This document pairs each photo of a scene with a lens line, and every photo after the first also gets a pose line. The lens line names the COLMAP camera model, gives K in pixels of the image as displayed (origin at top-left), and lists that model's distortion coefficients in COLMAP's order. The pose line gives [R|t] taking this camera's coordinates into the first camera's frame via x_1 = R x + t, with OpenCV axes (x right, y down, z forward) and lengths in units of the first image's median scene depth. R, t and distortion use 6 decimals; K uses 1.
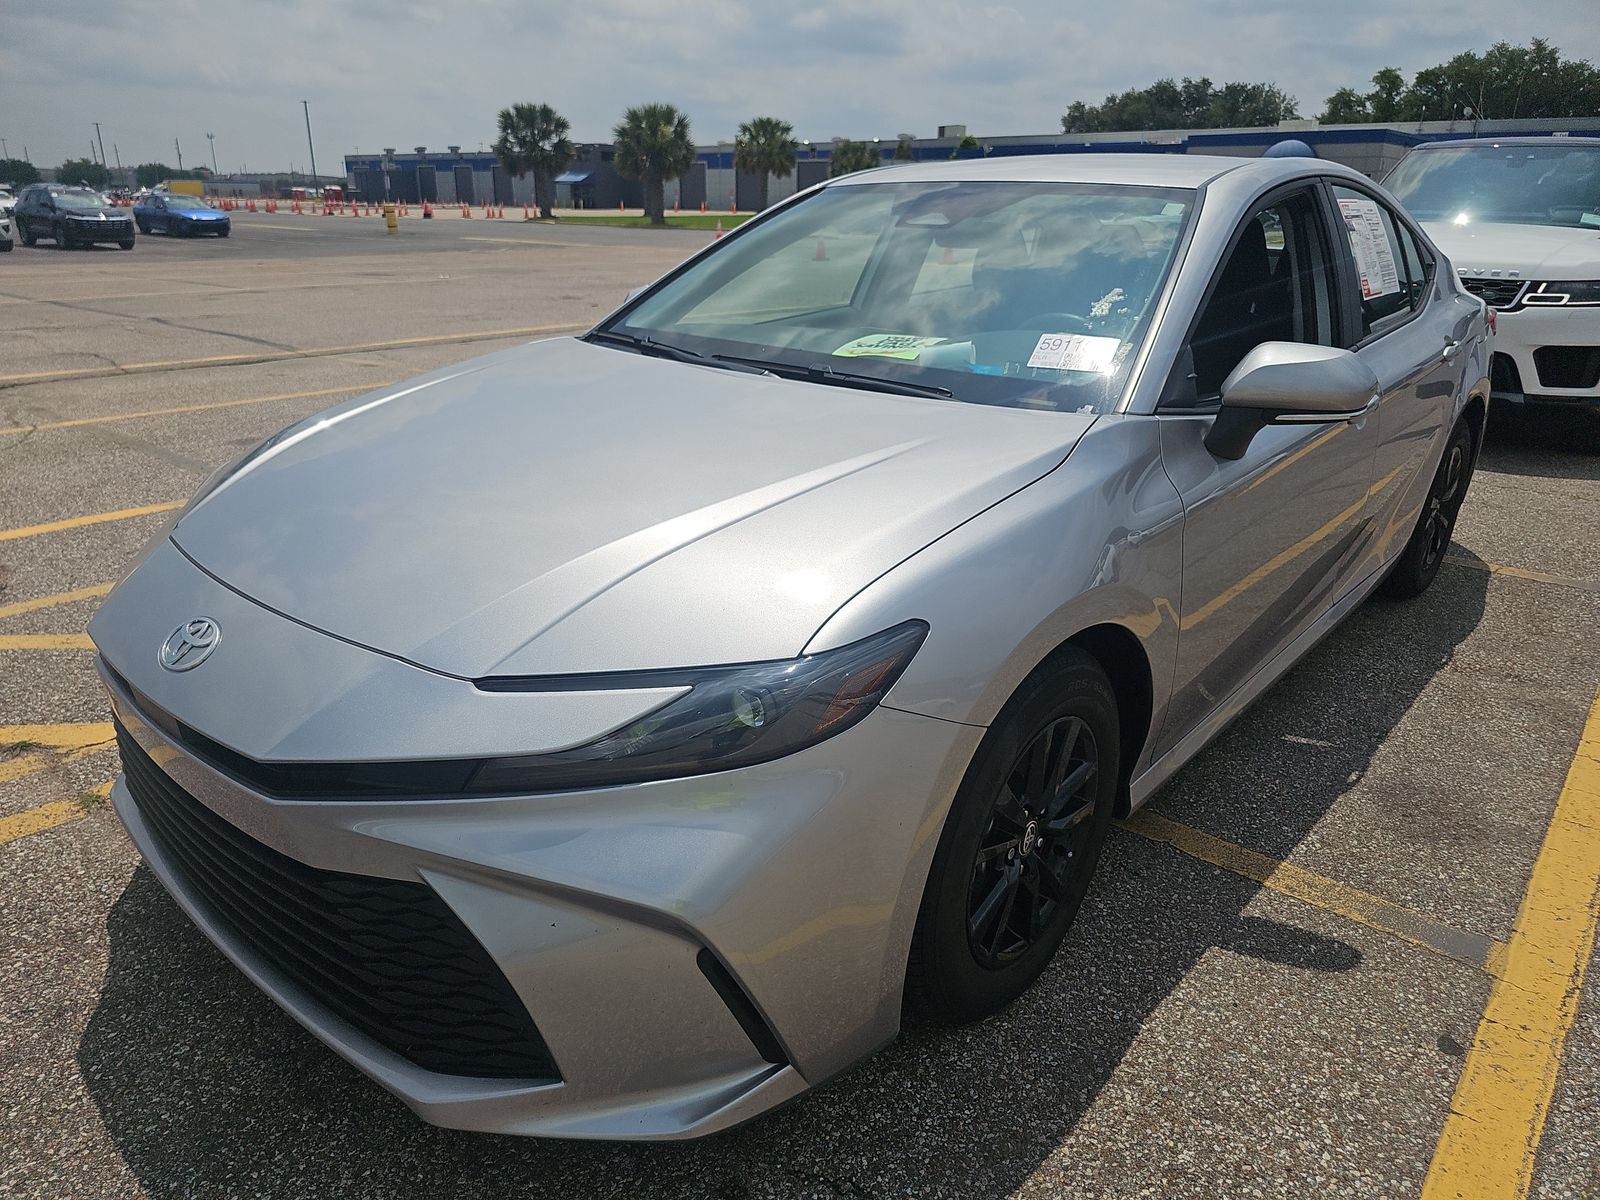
lens RADIAL K [[1081.5, 0, 800.0], [0, 1081.5, 600.0], [0, 0, 1]] dist [0.025410, -0.030893]
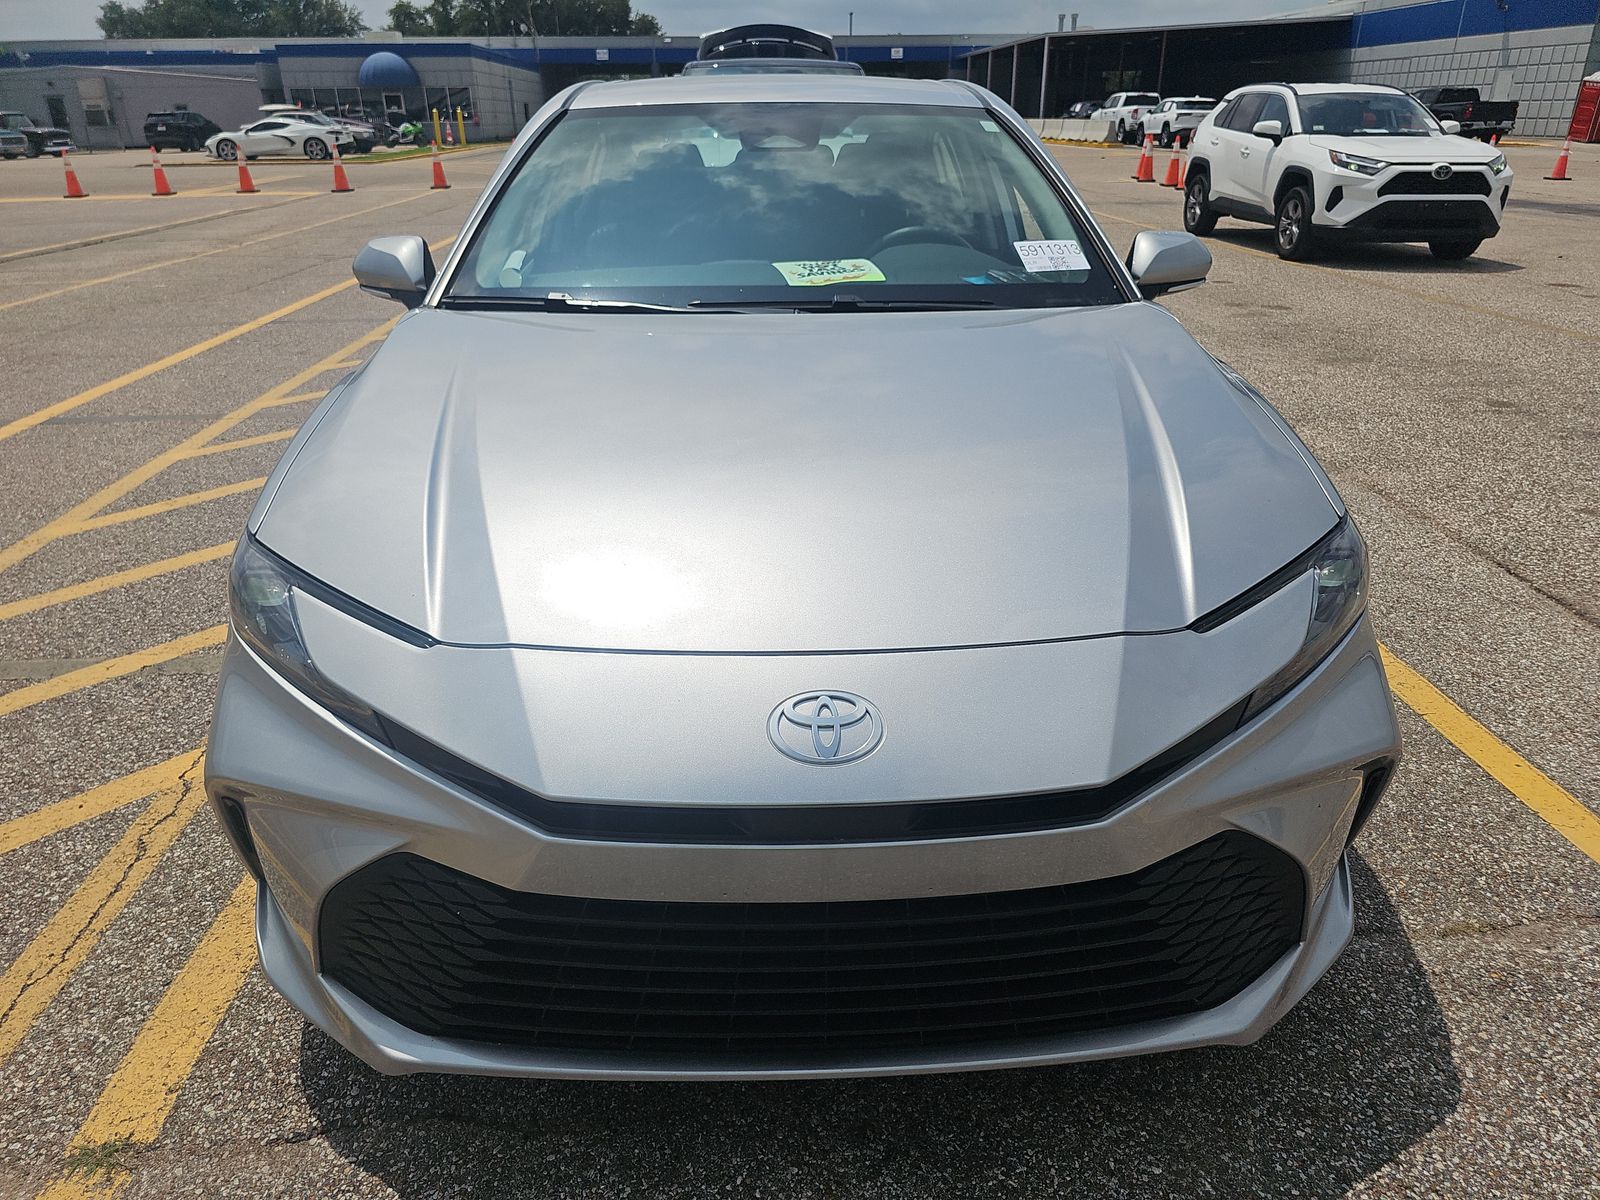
lens RADIAL K [[1081.5, 0, 800.0], [0, 1081.5, 600.0], [0, 0, 1]] dist [0.025410, -0.030893]
pose [[0.715194, -0.297010, 0.632679, -0.056696], [0.253372, 0.953818, 0.161352, -0.009640], [-0.651384, 0.044905, 0.757418, 0.022850]]
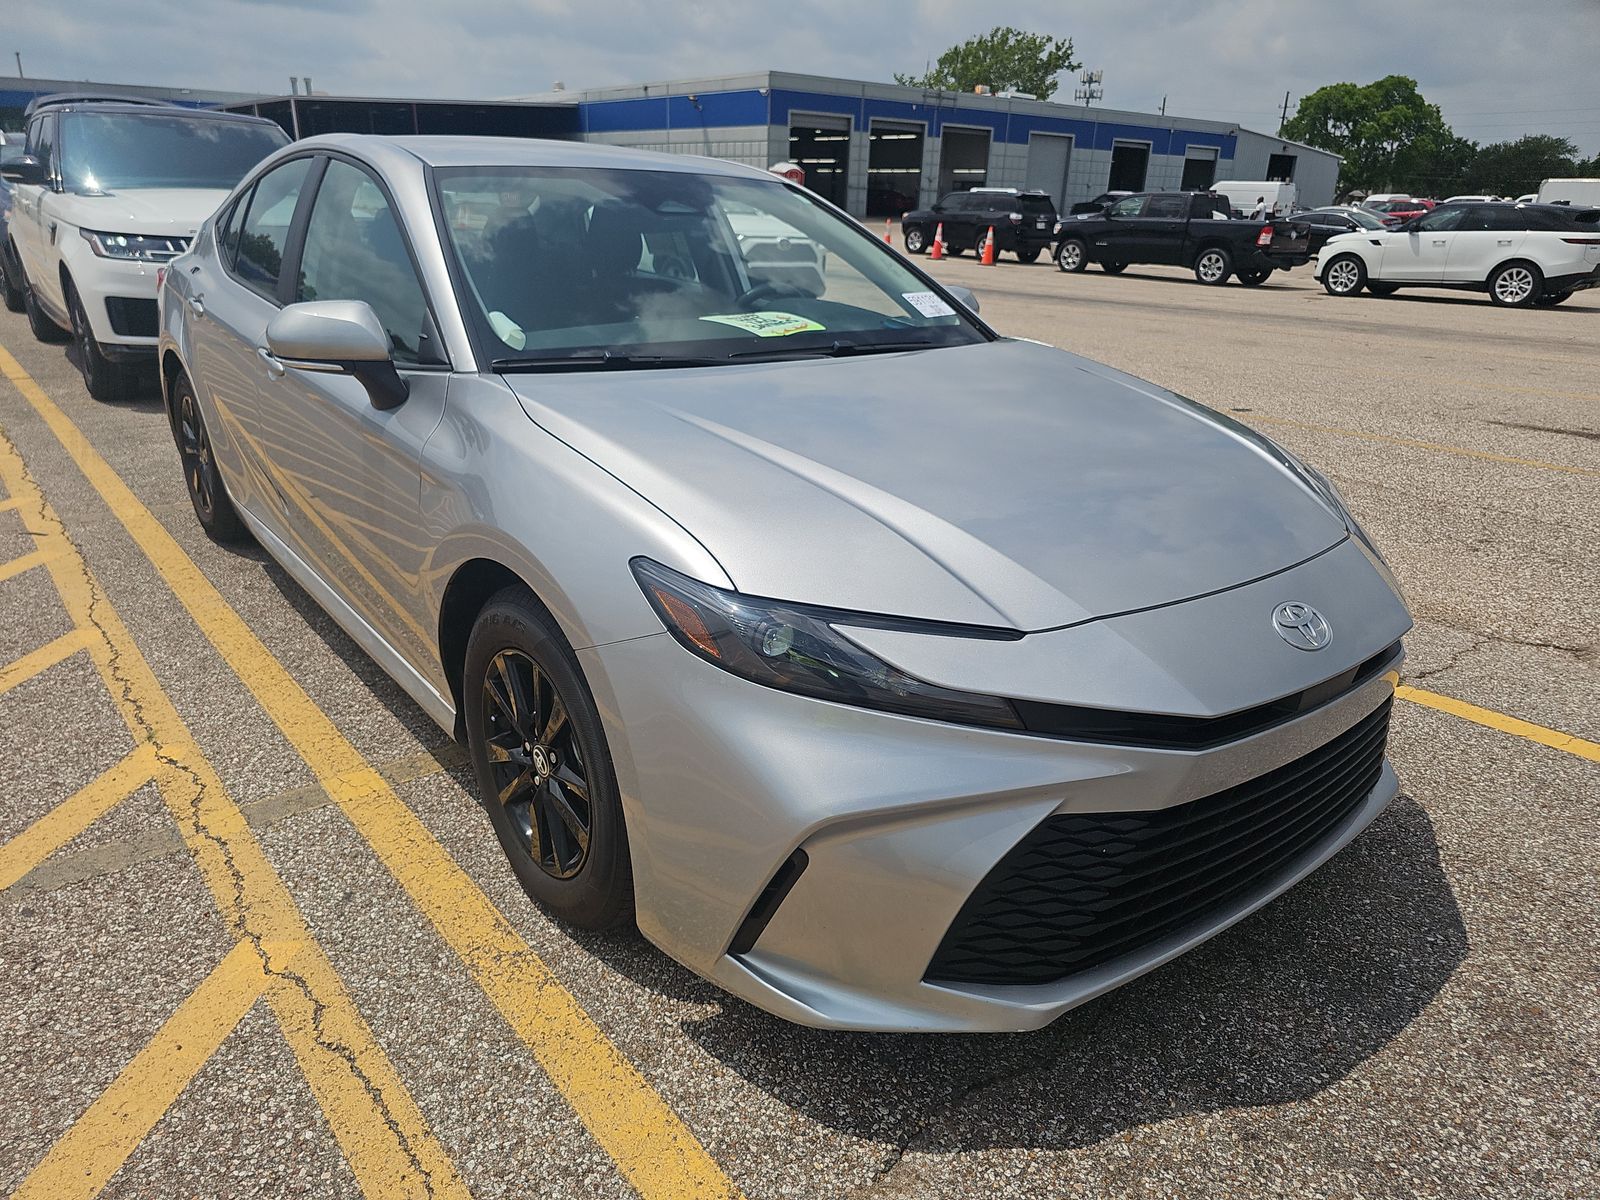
lens RADIAL K [[1077.5, 0, 803.0], [0, 1077.5, 616.9], [0, 0, 1]] dist [0.035007, -0.036762]
pose [[0.167718, -0.359847, 0.917813, -0.088910], [0.312490, 0.902396, 0.296699, -0.024083], [-0.934998, 0.237046, 0.263797, 0.063822]]
